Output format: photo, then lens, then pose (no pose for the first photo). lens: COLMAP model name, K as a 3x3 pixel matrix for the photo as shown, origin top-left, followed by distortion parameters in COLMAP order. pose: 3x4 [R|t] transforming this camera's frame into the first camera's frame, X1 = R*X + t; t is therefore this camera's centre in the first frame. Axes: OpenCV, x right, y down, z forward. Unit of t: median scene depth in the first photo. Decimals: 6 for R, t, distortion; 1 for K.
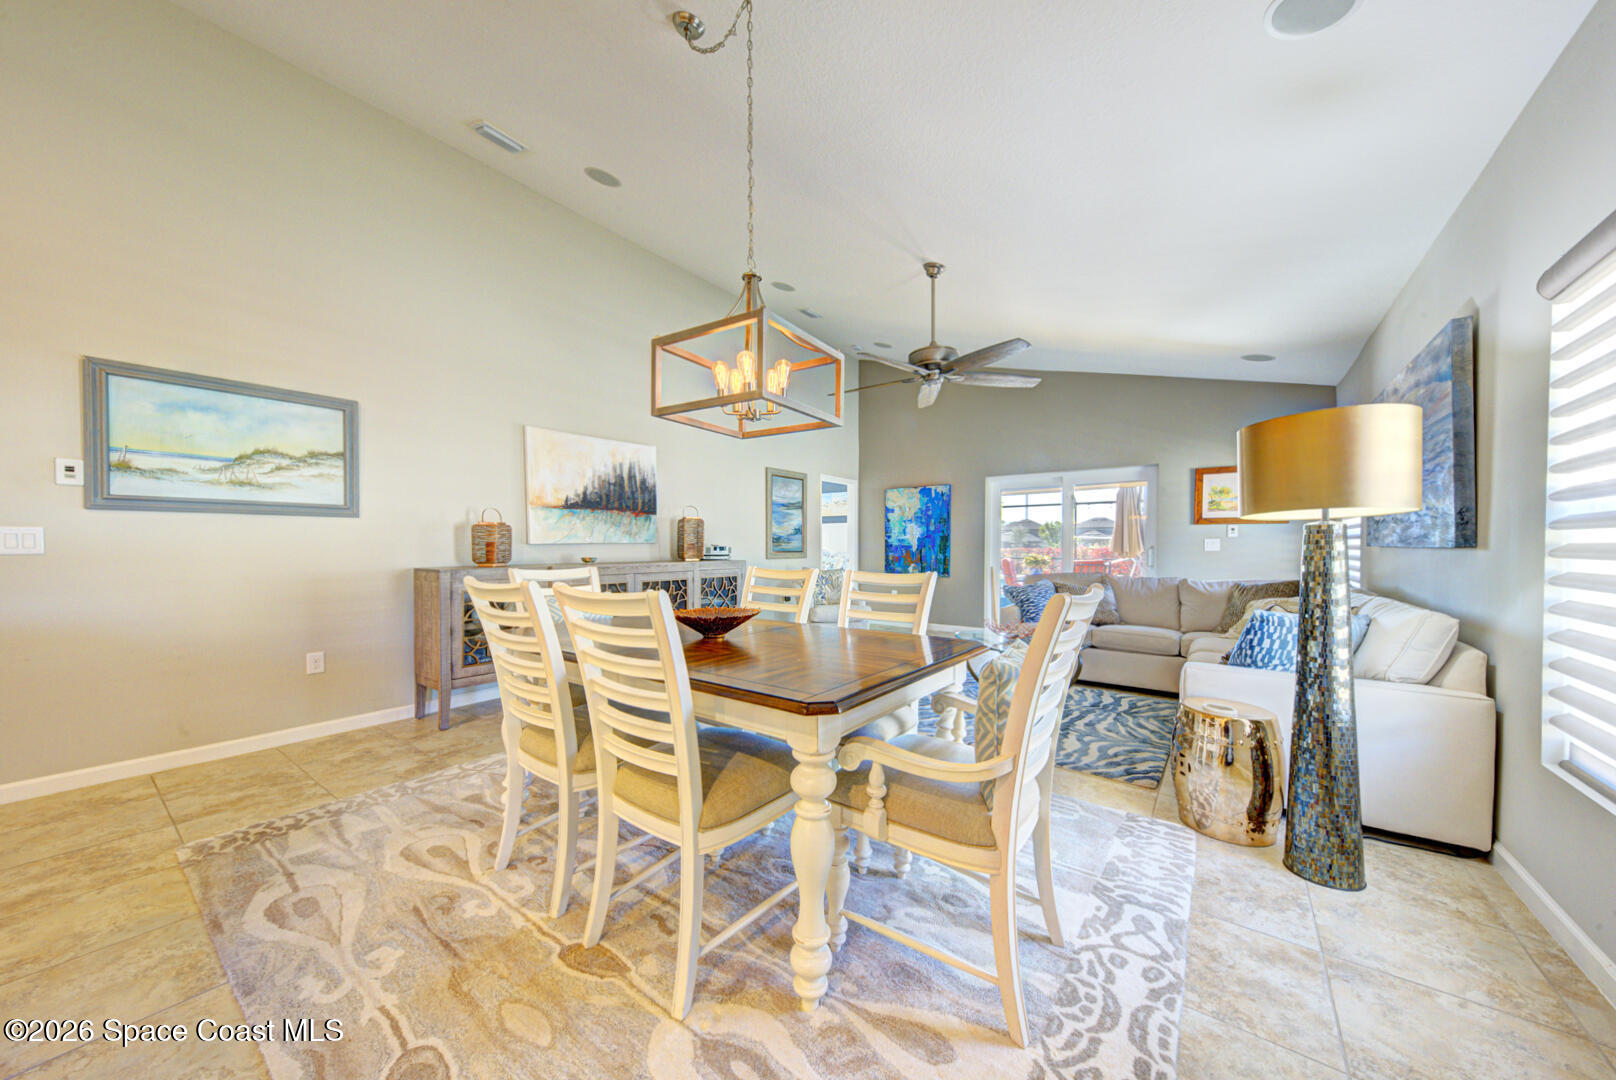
lens RADIAL K [[557.1, 0, 805.4], [0, 557.1, 551.5], [0, 0, 1]] dist [0.025302, -0.004279]
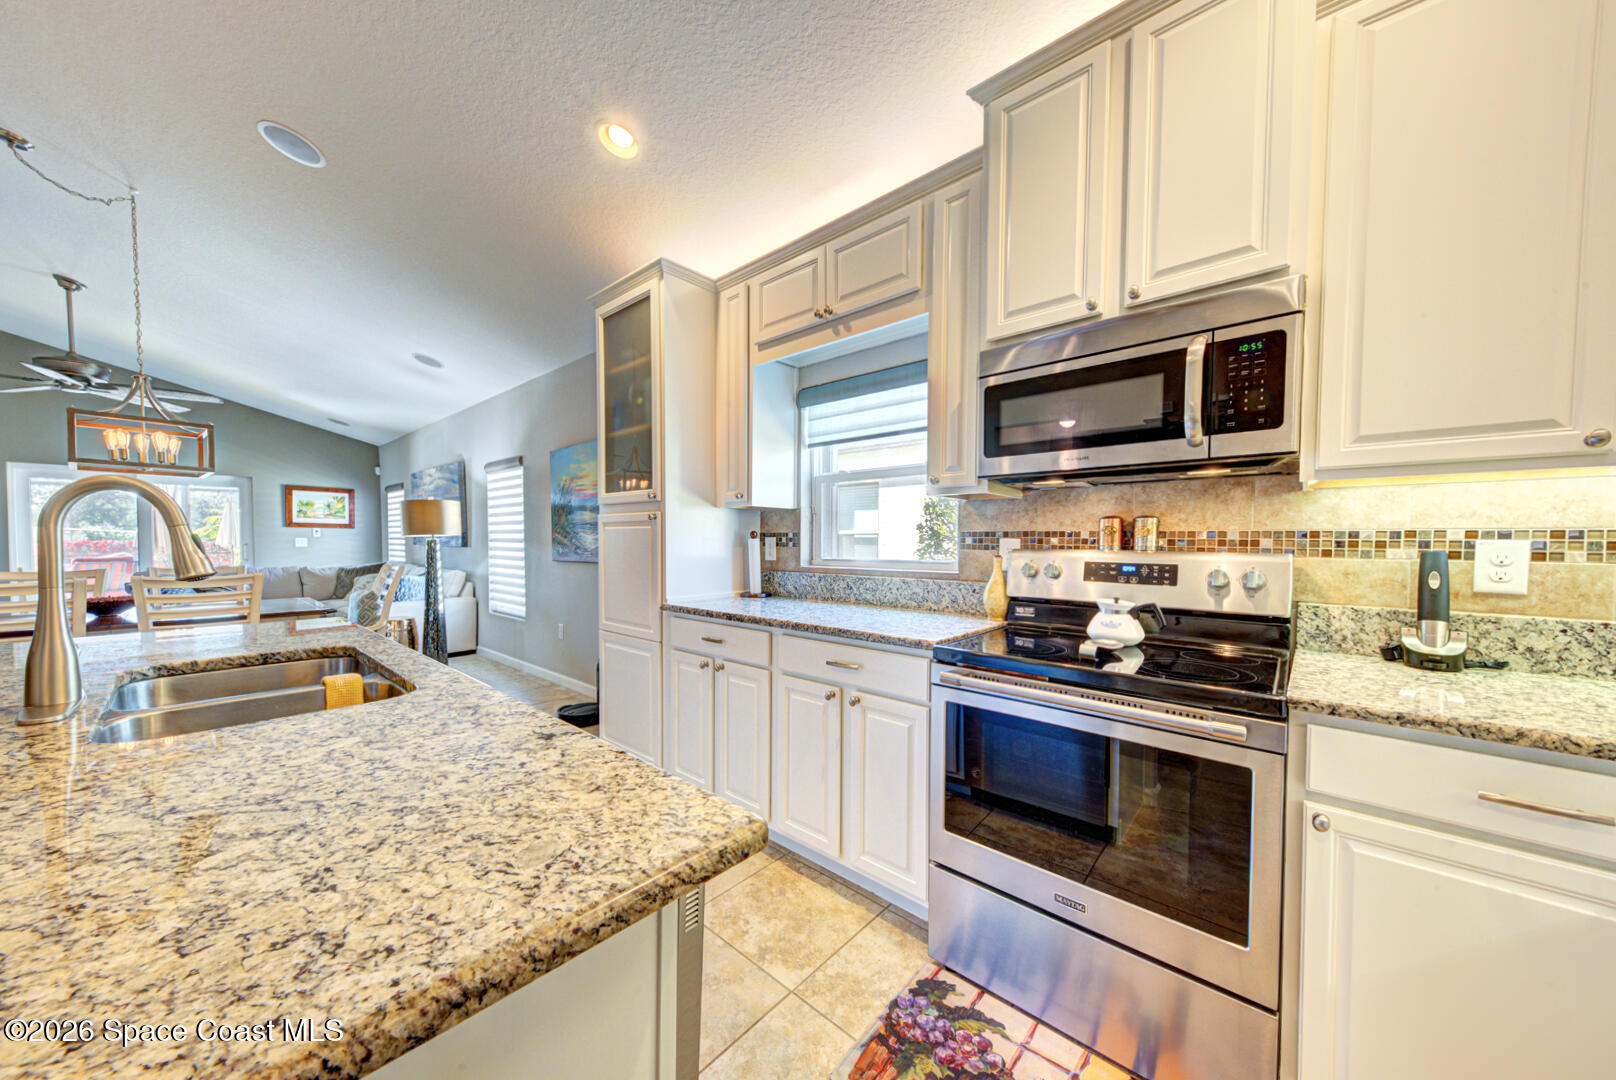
lens RADIAL K [[557.1, 0, 809.0], [0, 557.1, 555.0], [0, 0, 1]] dist [0.025302, -0.004279]
pose [[0.082662, -0.030033, 0.996125, -0.452861], [0.007052, 0.999538, 0.029551, -0.011413], [-0.996553, 0.004582, 0.082836, -0.280456]]
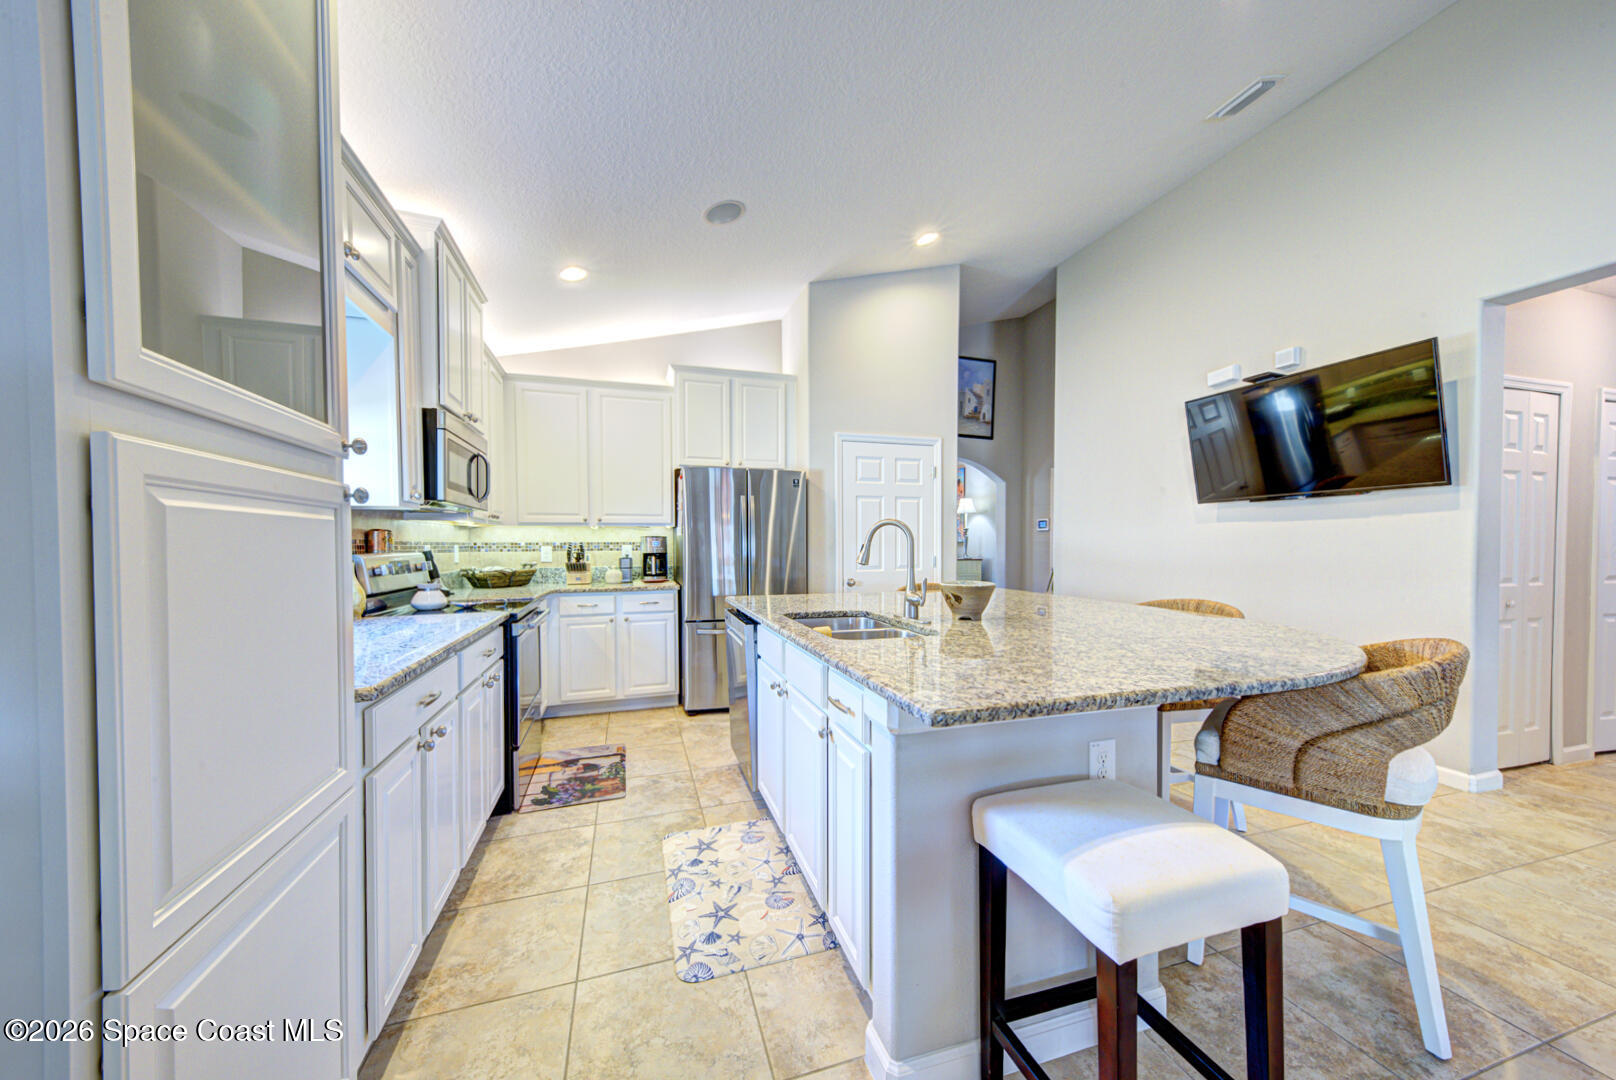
lens RADIAL K [[557.1, 0, 807.1], [0, 557.1, 555.3], [0, 0, 1]] dist [0.025302, -0.004279]
pose [[-0.575015, 0.016092, -0.817985, -0.031443], [-0.005595, 0.999706, 0.023600, -0.014129], [0.818124, 0.018147, -0.574756, 0.053510]]
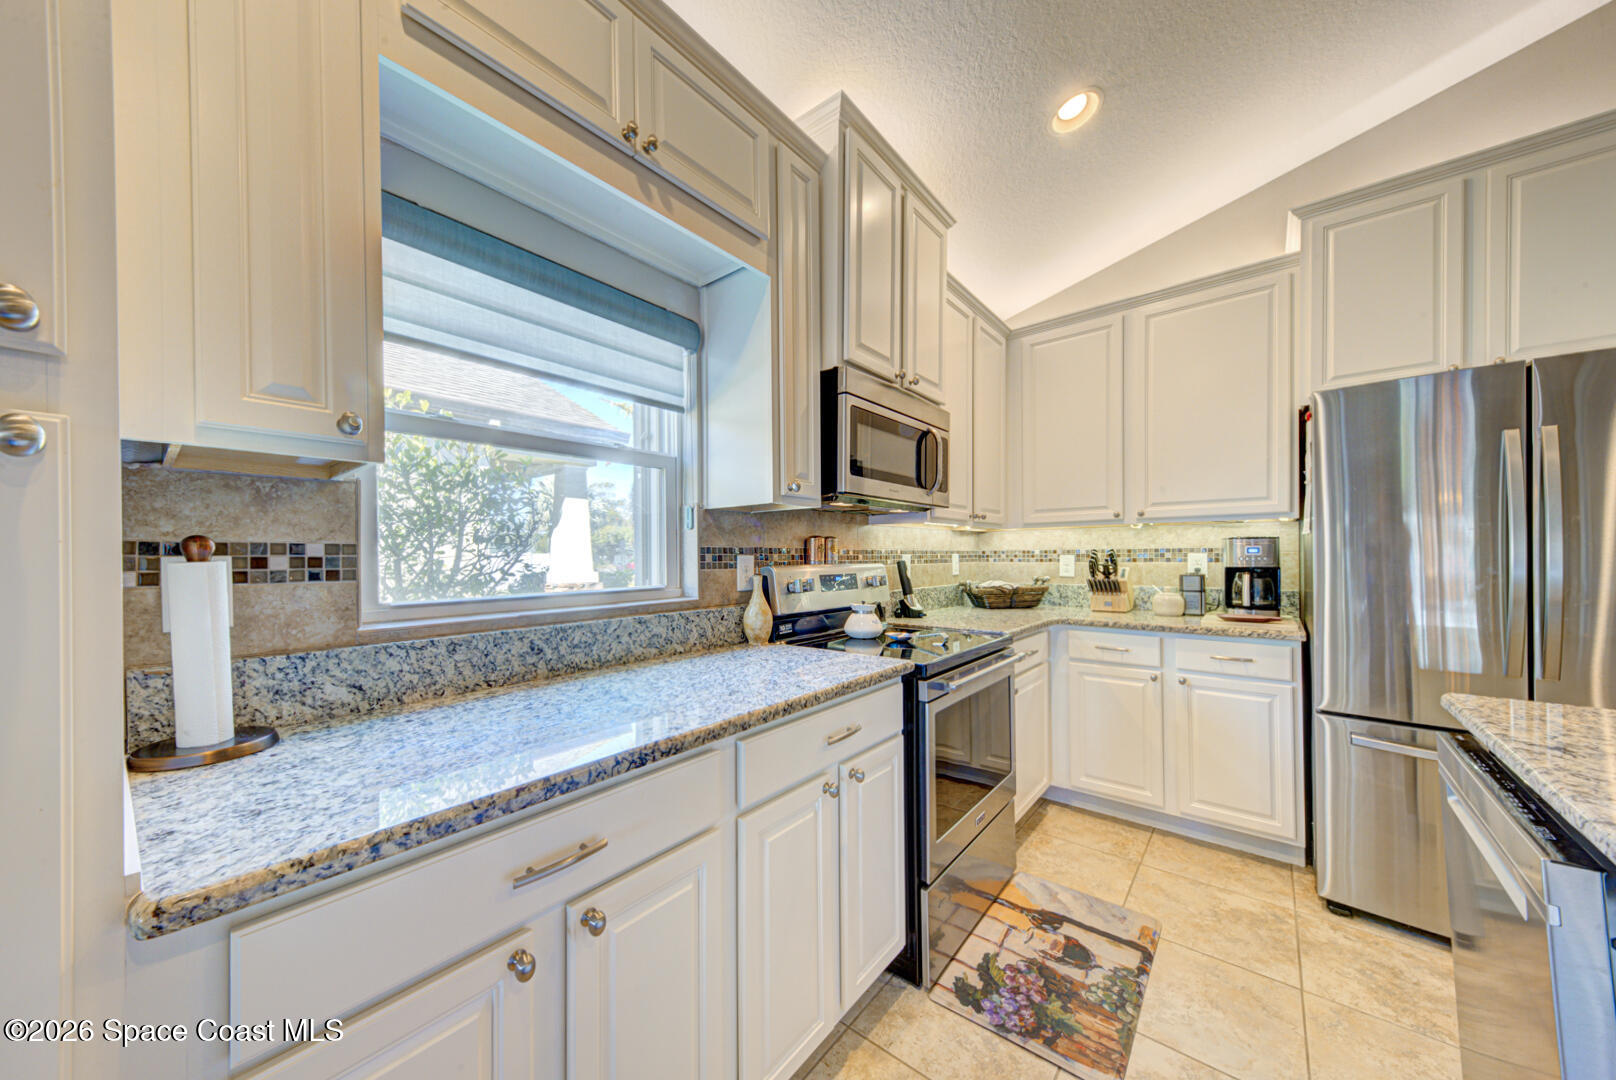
lens RADIAL K [[557.1, 0, 803.1], [0, 557.1, 554.3], [0, 0, 1]] dist [0.025302, -0.004279]
pose [[-0.999327, 0.004073, 0.036448, -0.180881], [0.004415, 0.999947, 0.009300, -0.013617], [-0.036408, 0.009454, -0.999292, -0.085100]]
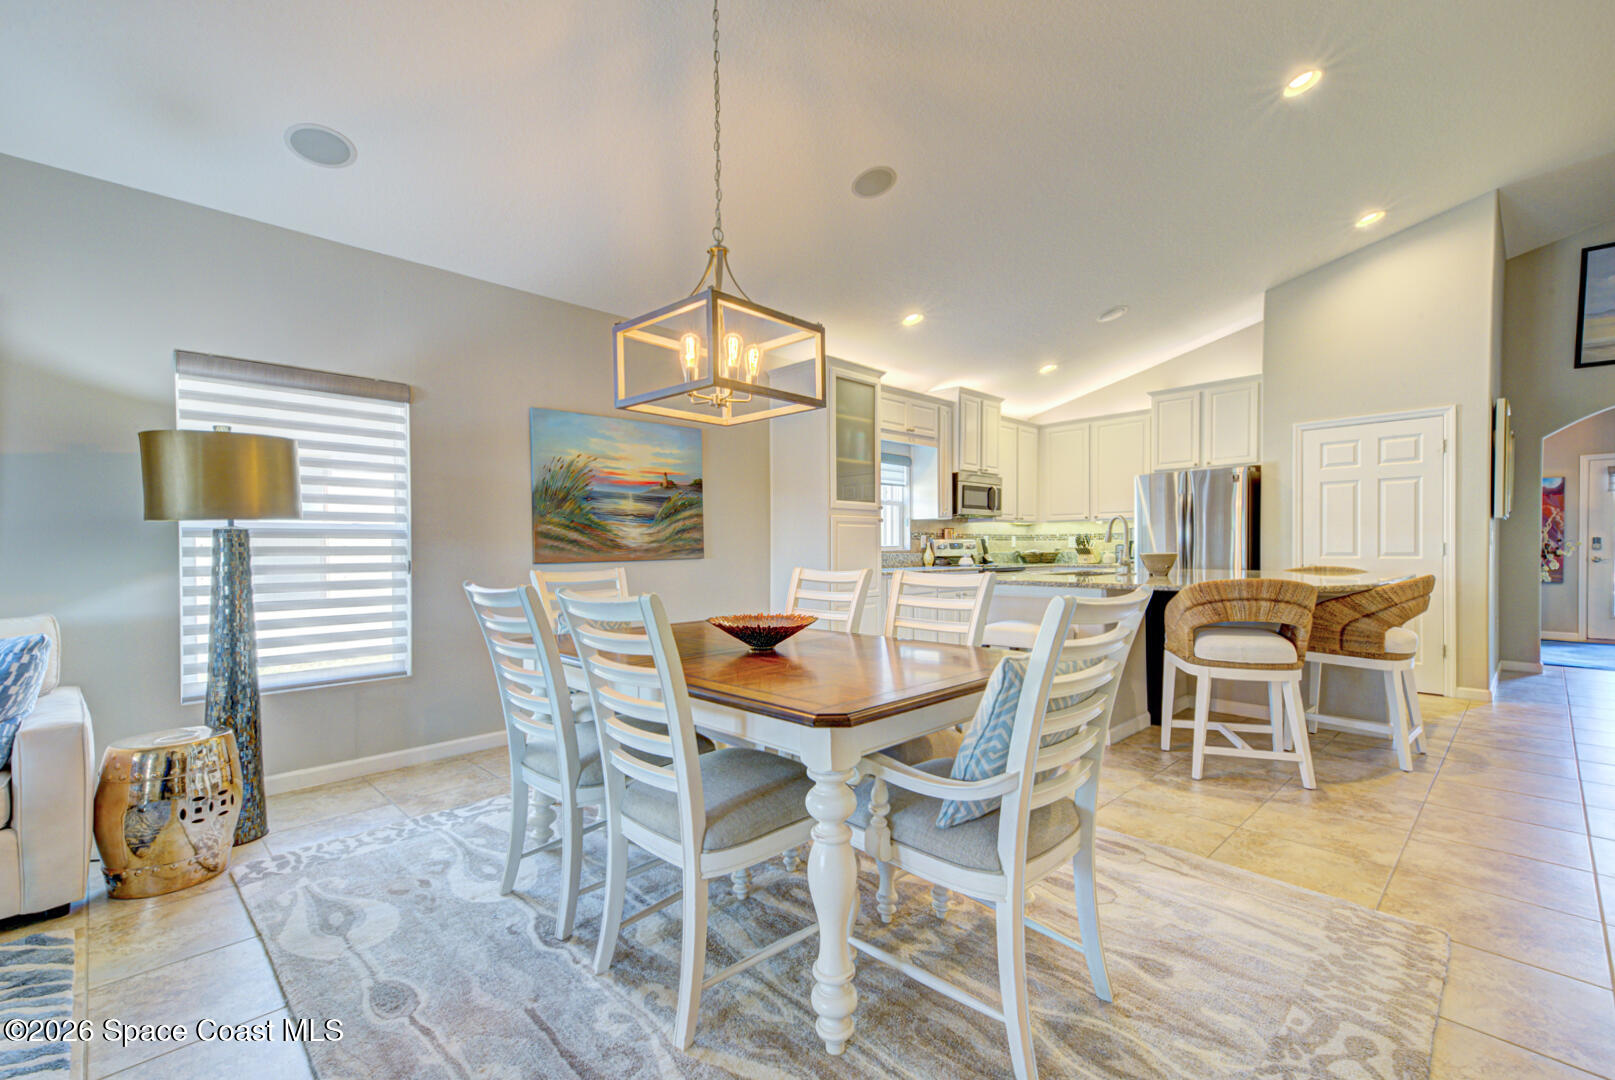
lens RADIAL K [[705.2, 0, 801.1], [0, 705.2, 553.6], [0, 0, 1]] dist [0.040155, -0.001664]
pose [[-0.989167, 0.003204, 0.146760, -0.117702], [0.006182, 0.999784, 0.019841, -0.005565], [-0.146664, 0.020533, -0.988973, 0.642825]]
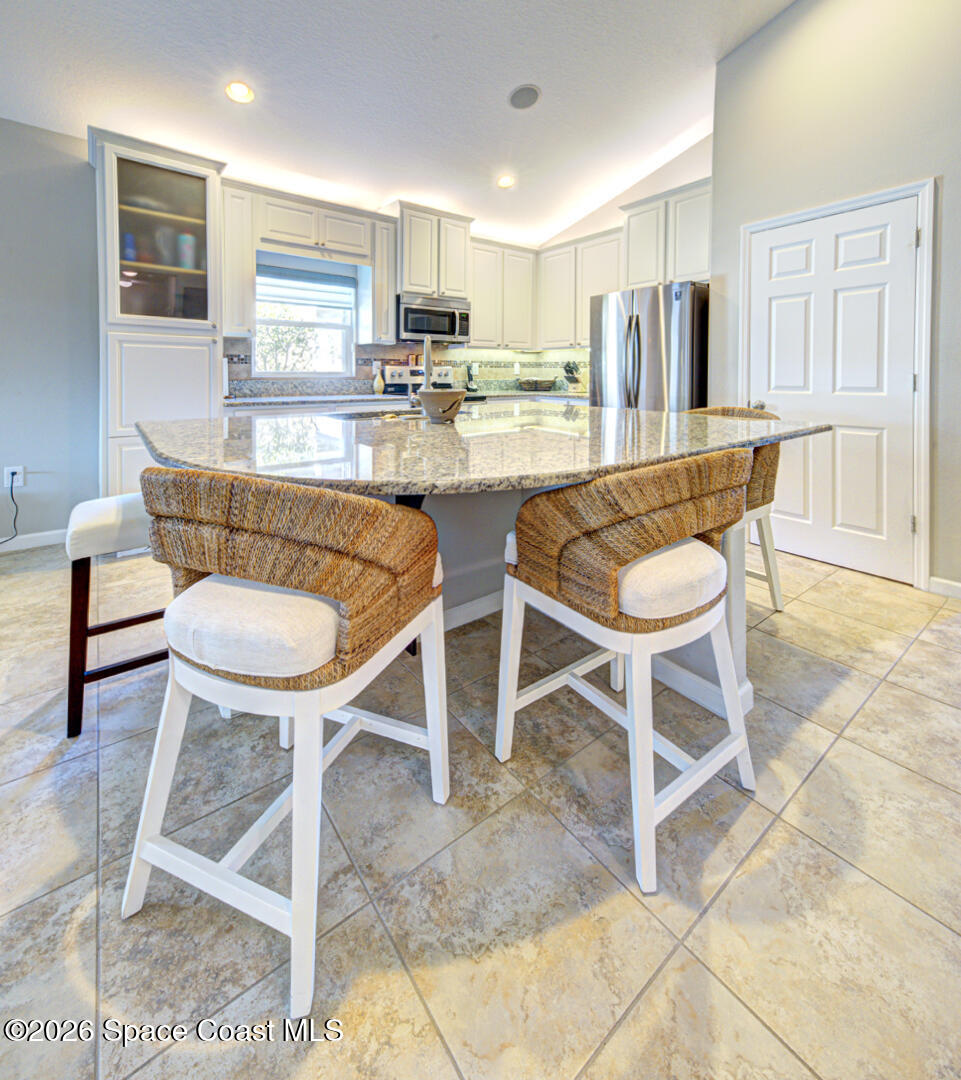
lens RADIAL K [[489.0, 0, 491.2], [0, 489.0, 385.8], [0, 0, 1]] dist [0.025857, 0.000032]
pose [[-0.969301, -0.011839, 0.245590, -0.452193], [-0.002185, 0.999215, 0.039543, -0.004266], [-0.245866, 0.037792, -0.968567, 0.235889]]
